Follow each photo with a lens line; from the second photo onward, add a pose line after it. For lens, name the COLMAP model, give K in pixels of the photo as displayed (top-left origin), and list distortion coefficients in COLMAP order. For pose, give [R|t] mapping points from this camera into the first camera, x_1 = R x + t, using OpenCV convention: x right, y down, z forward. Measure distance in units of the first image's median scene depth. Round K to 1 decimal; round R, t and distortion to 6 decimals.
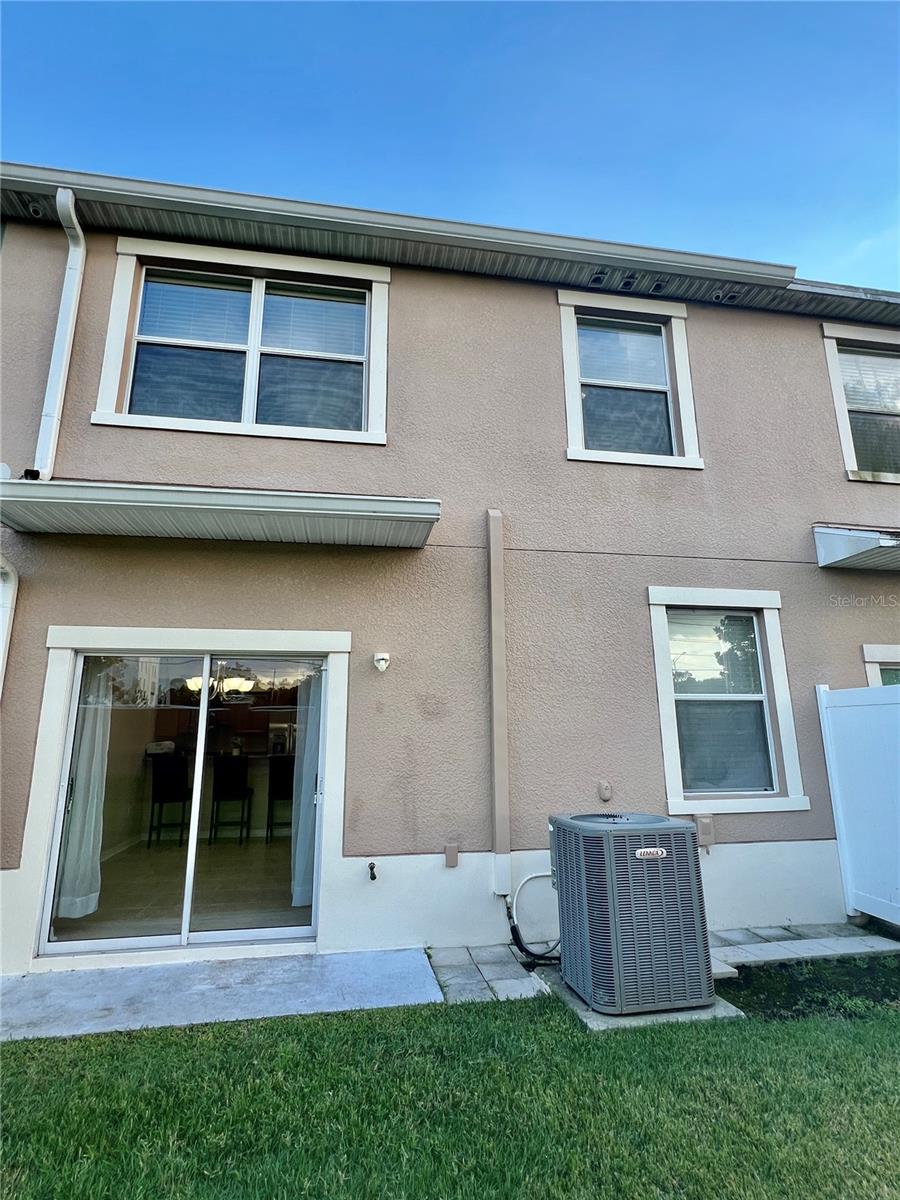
lens RADIAL K [[585.5, 0, 444.5], [0, 585.5, 599.4], [0, 0, 1]] dist [-0.003616, 0.001423]
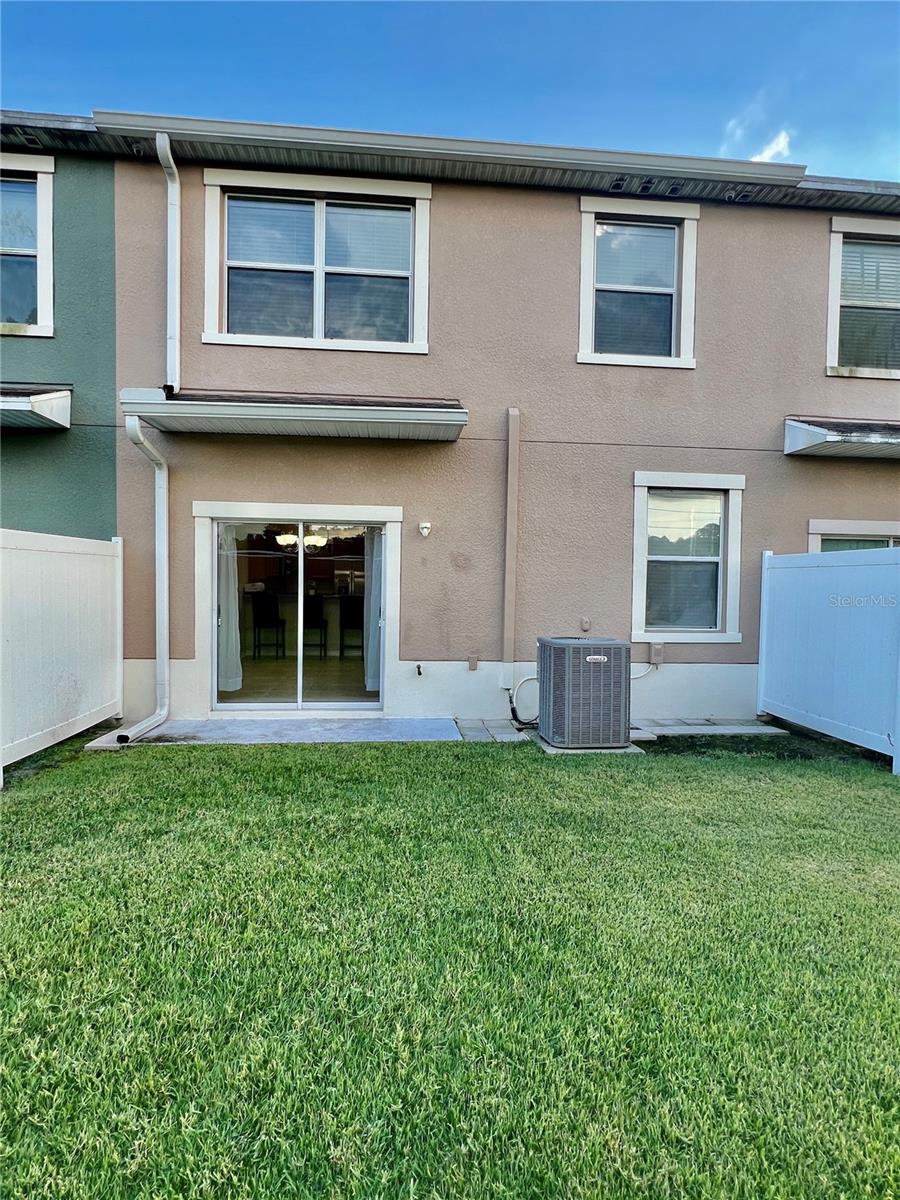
lens RADIAL K [[585.5, 0, 447.5], [0, 585.5, 604.5], [0, 0, 1]] dist [-0.003616, 0.001423]
pose [[0.996998, 0.025476, -0.073115, 0.046680], [-0.005605, 0.965589, 0.260013, -0.074119], [0.077223, -0.258823, 0.962833, -0.337370]]
